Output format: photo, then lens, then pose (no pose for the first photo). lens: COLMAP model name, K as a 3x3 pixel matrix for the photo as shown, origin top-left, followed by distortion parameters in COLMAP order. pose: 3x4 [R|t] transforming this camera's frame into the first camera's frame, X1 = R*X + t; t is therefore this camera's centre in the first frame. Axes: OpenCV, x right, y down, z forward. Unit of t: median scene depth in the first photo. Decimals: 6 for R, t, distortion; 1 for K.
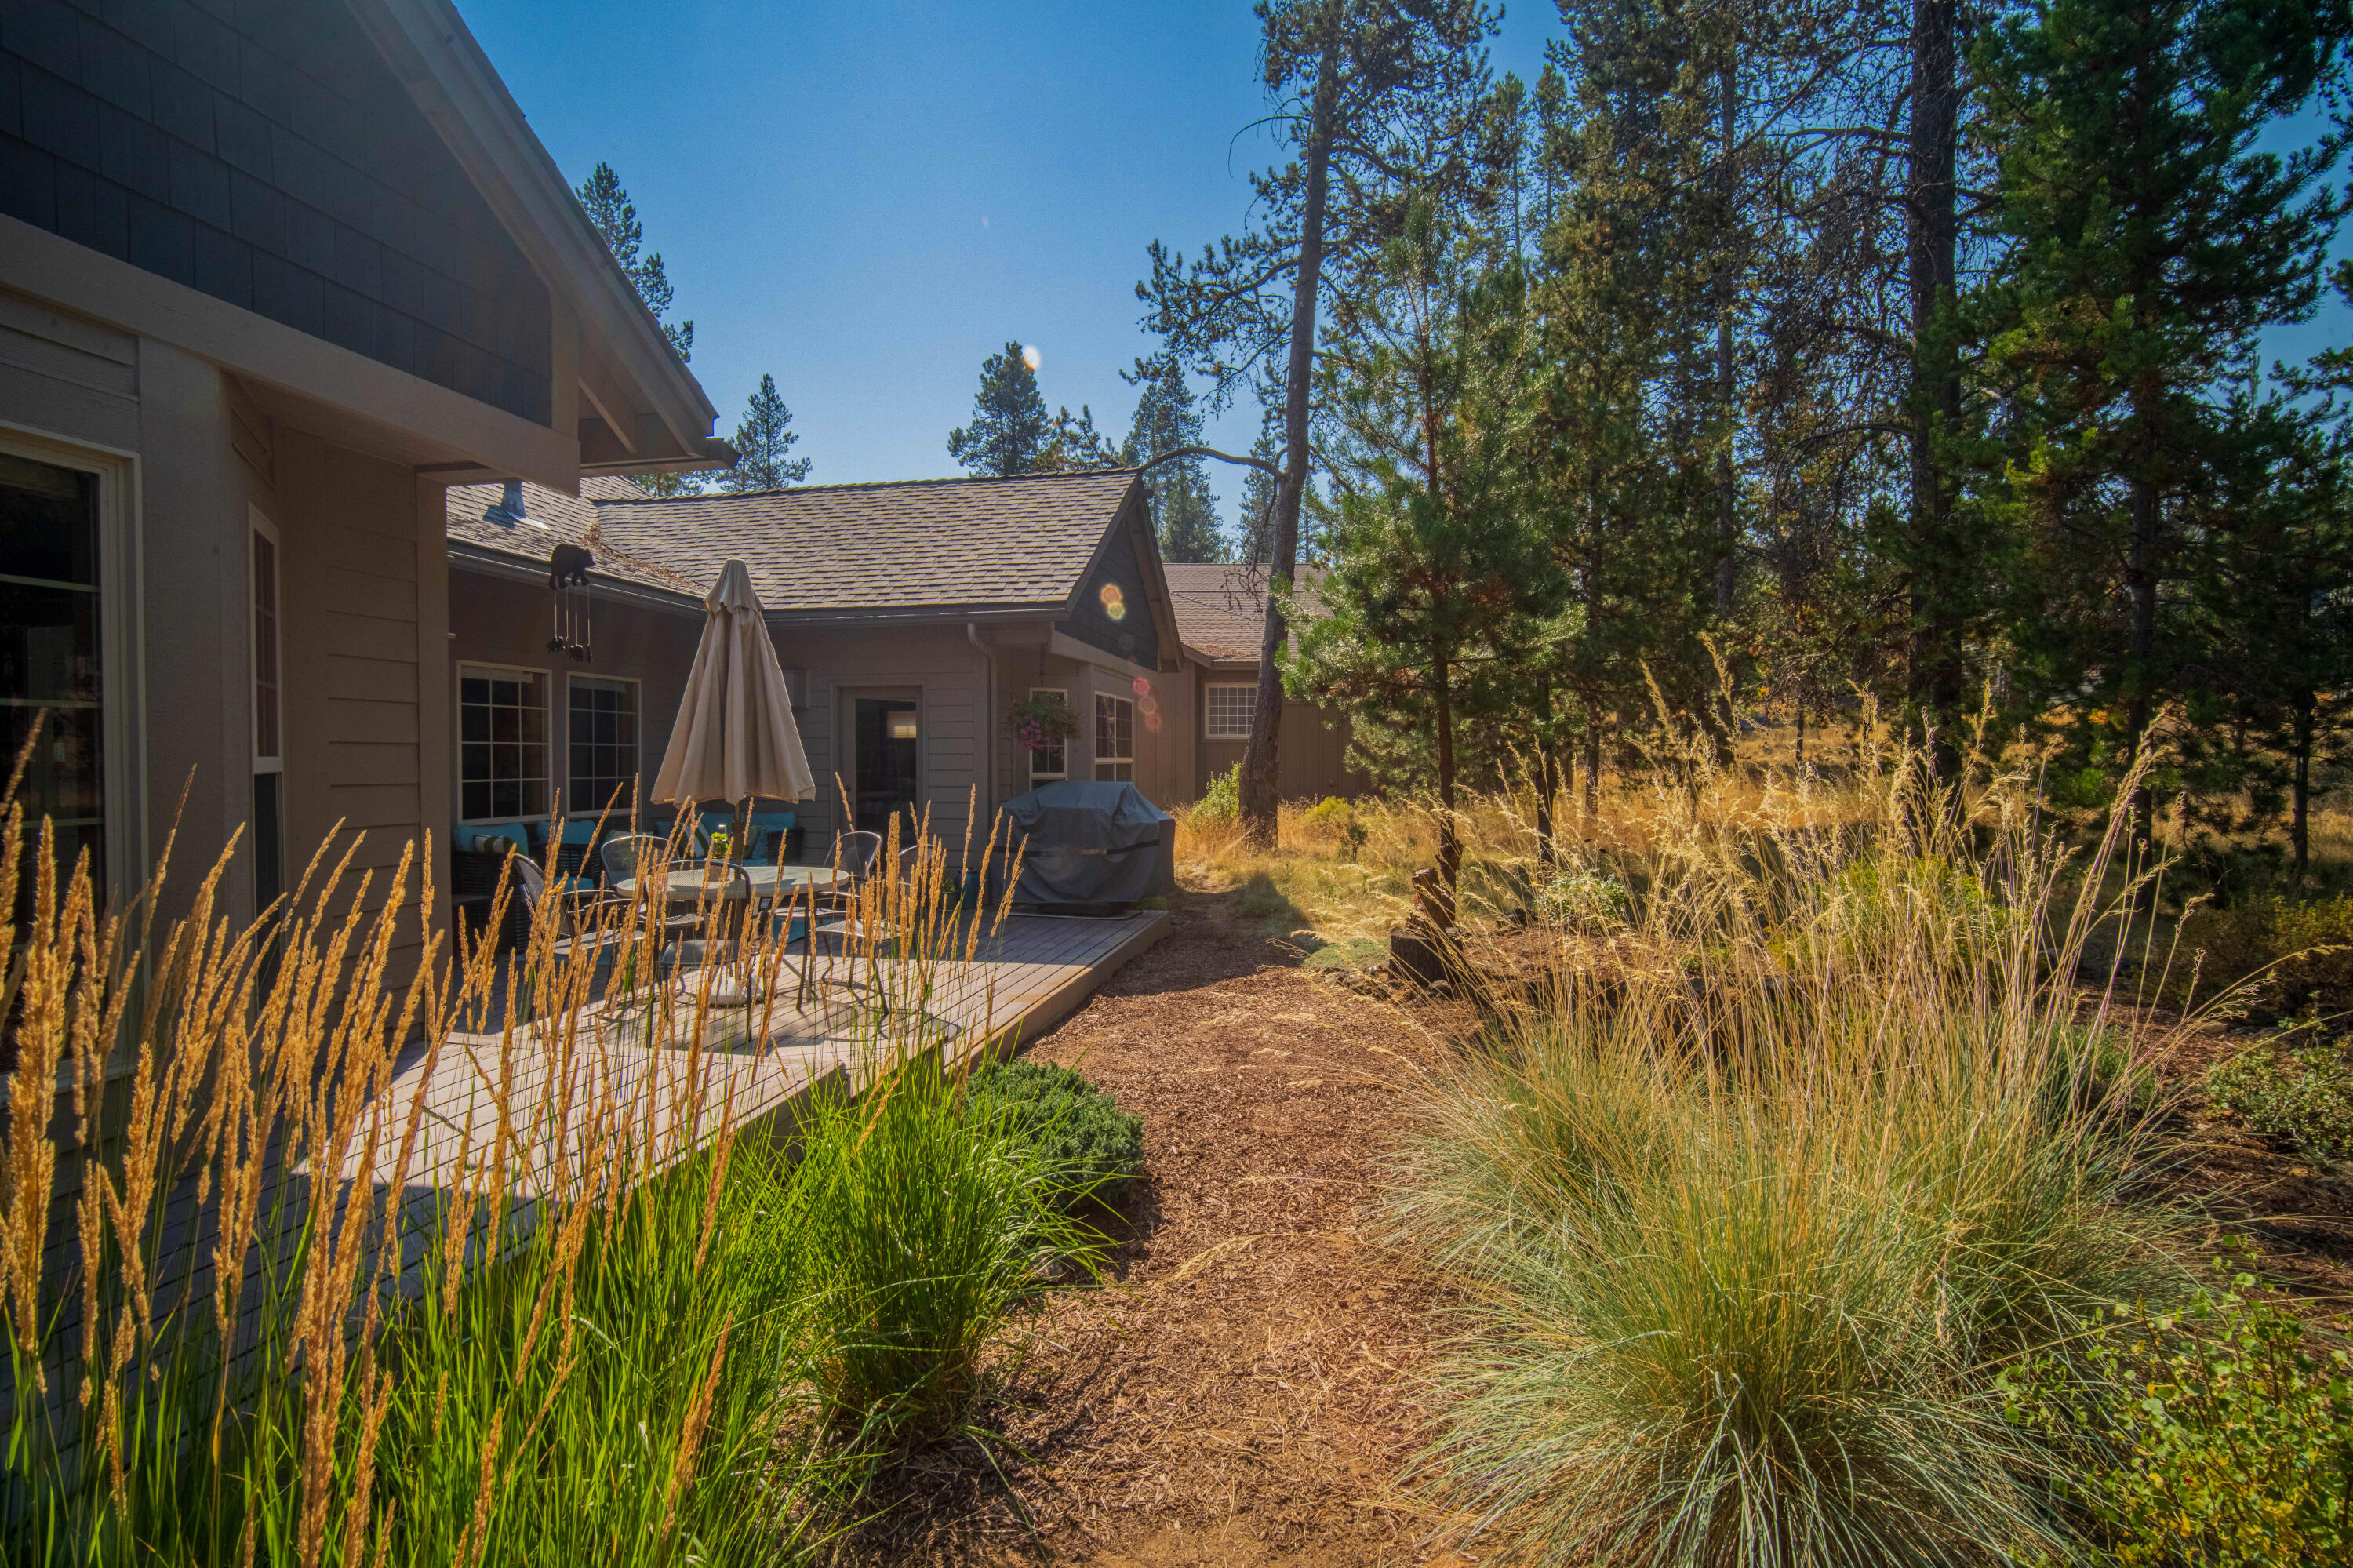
lens RADIAL K [[1030.0, 0, 1172.5], [0, 1030.0, 778.9], [0, 0, 1]] dist [-0.014314, 0.005569]
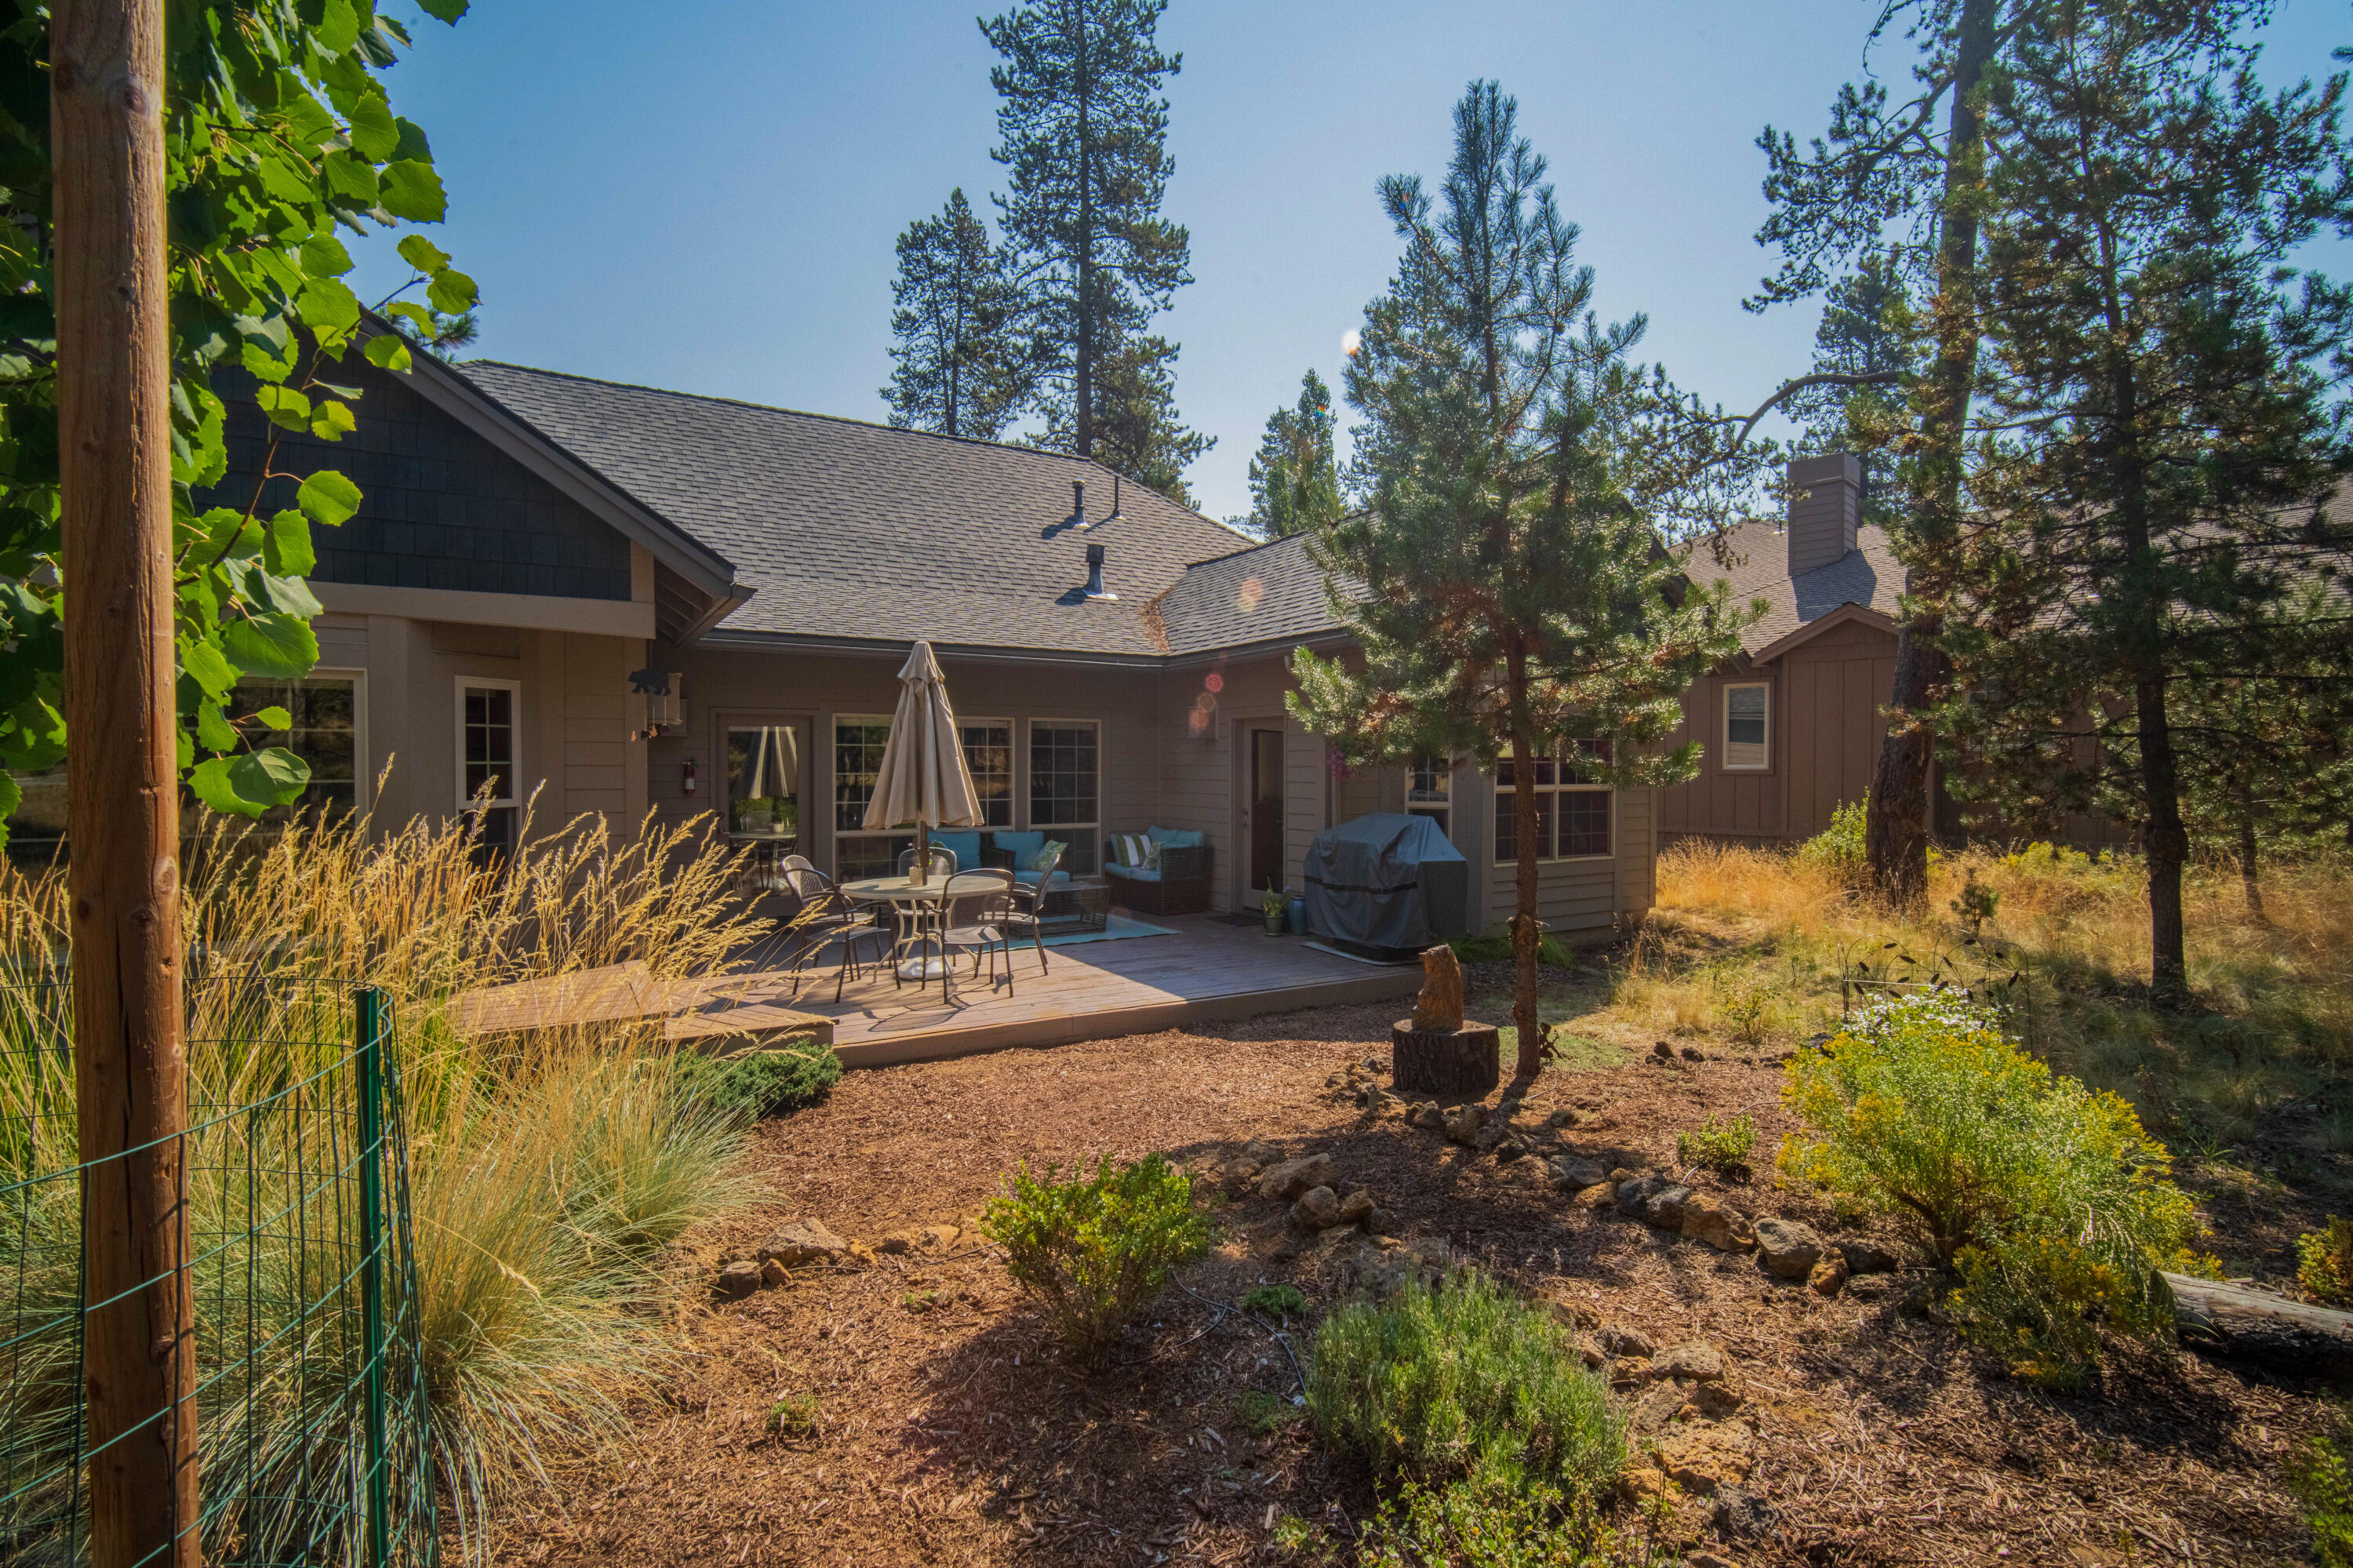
lens RADIAL K [[1030.0, 0, 1172.5], [0, 1030.0, 778.9], [0, 0, 1]] dist [-0.014314, 0.005569]
pose [[0.672698, 0.008274, -0.739871, 0.277100], [-0.006293, 0.999965, 0.005461, -0.018328], [0.739890, 0.000983, 0.672727, 0.125557]]
